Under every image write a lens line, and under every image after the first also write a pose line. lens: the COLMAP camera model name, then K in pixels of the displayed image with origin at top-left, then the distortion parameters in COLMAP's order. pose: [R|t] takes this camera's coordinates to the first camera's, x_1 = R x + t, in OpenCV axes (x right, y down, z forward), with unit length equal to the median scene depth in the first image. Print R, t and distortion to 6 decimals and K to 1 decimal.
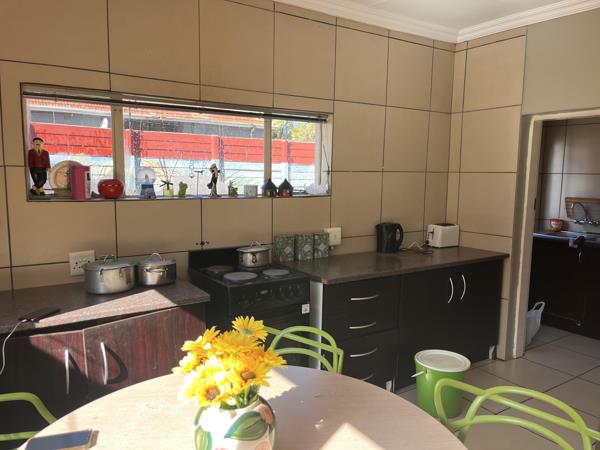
lens RADIAL K [[457.3, 0, 299.2], [0, 457.3, 226.9], [0, 0, 1]] dist [0.035992, -0.008275]
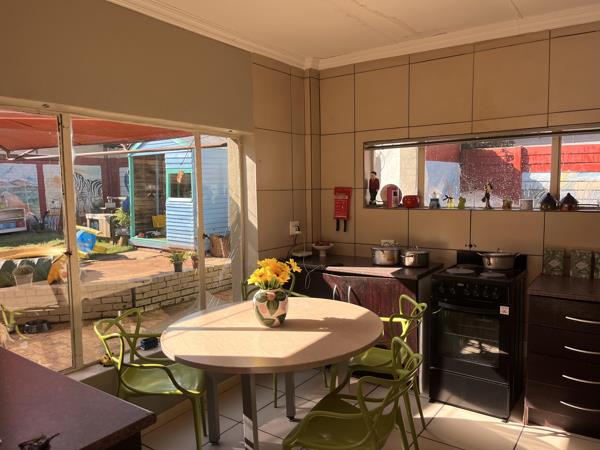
lens RADIAL K [[457.3, 0, 298.6], [0, 457.3, 225.3], [0, 0, 1]] dist [0.035992, -0.008275]
pose [[0.359426, 0.058145, -0.931360, 0.787536], [-0.091781, 0.995421, 0.026725, -0.010046], [0.928649, 0.075875, 0.363117, 0.103605]]
